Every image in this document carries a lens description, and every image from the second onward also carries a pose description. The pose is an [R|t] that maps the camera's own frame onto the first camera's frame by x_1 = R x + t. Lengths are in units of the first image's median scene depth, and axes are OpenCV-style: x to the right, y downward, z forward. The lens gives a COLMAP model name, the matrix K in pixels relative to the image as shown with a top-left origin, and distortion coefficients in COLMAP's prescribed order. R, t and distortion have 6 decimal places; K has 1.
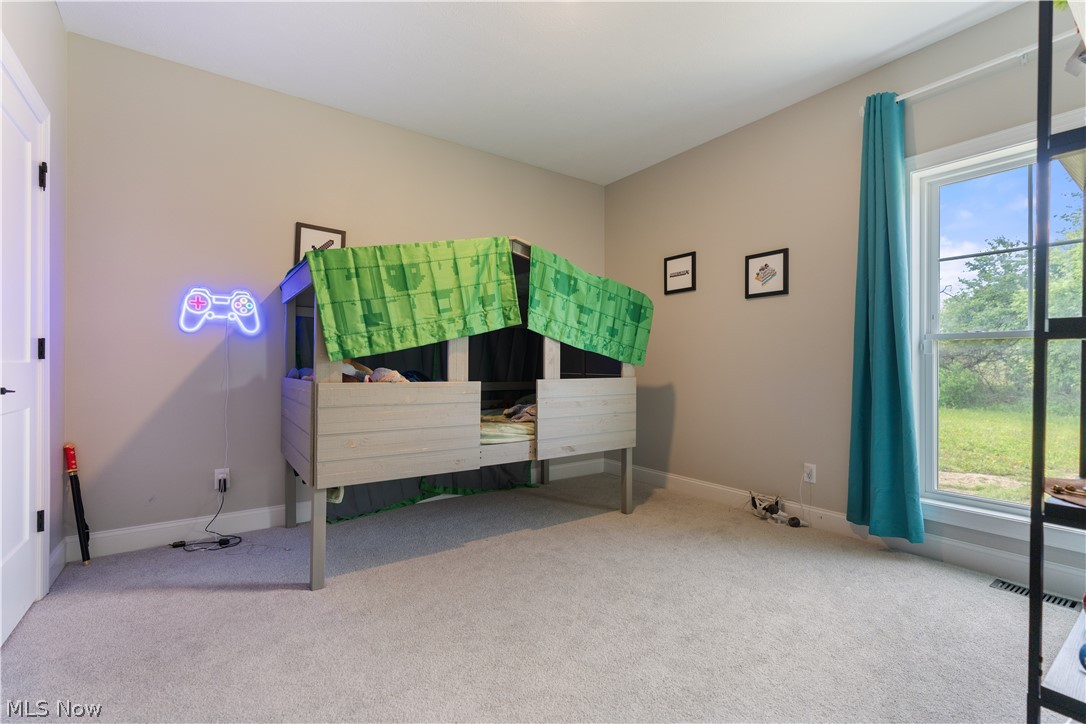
lens RADIAL K [[487.6, 0, 540.9], [0, 487.6, 372.3], [0, 0, 1]] dist [0.001065, 0.000239]
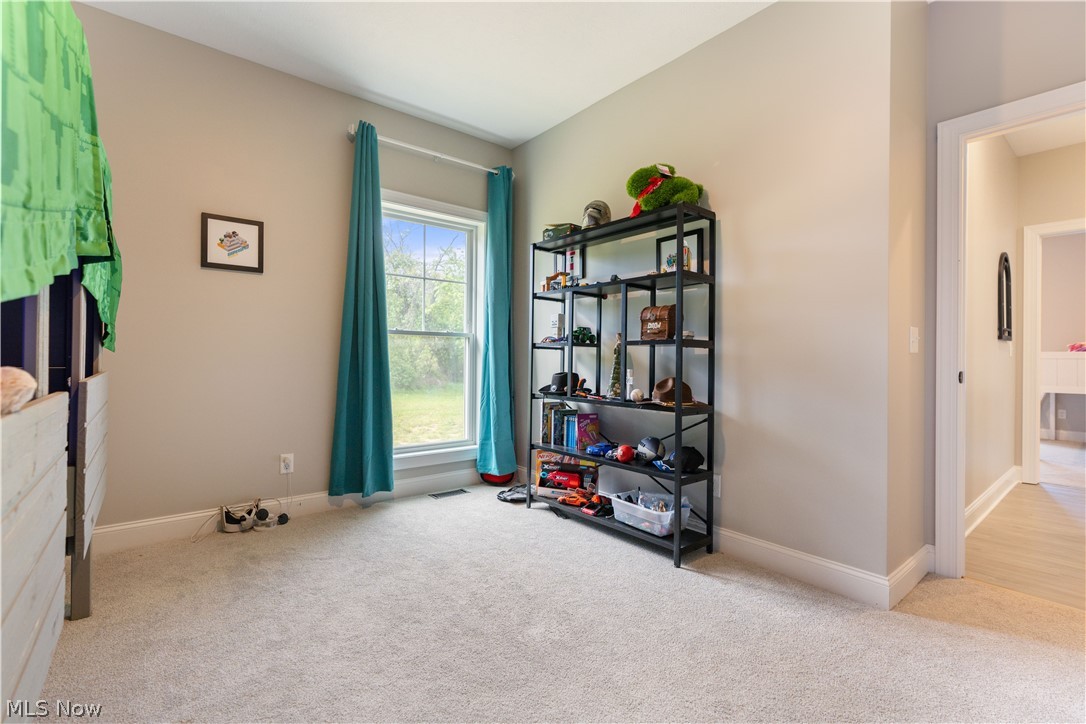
lens RADIAL K [[486.5, 0, 543.0], [0, 486.5, 362.0], [0, 0, 1]] dist [-0.000600, -0.000024]
pose [[-0.063580, -0.014168, 0.997876, -0.443281], [0.005510, 0.999879, 0.014548, -0.005910], [-0.997962, 0.006424, -0.063494, 0.556917]]
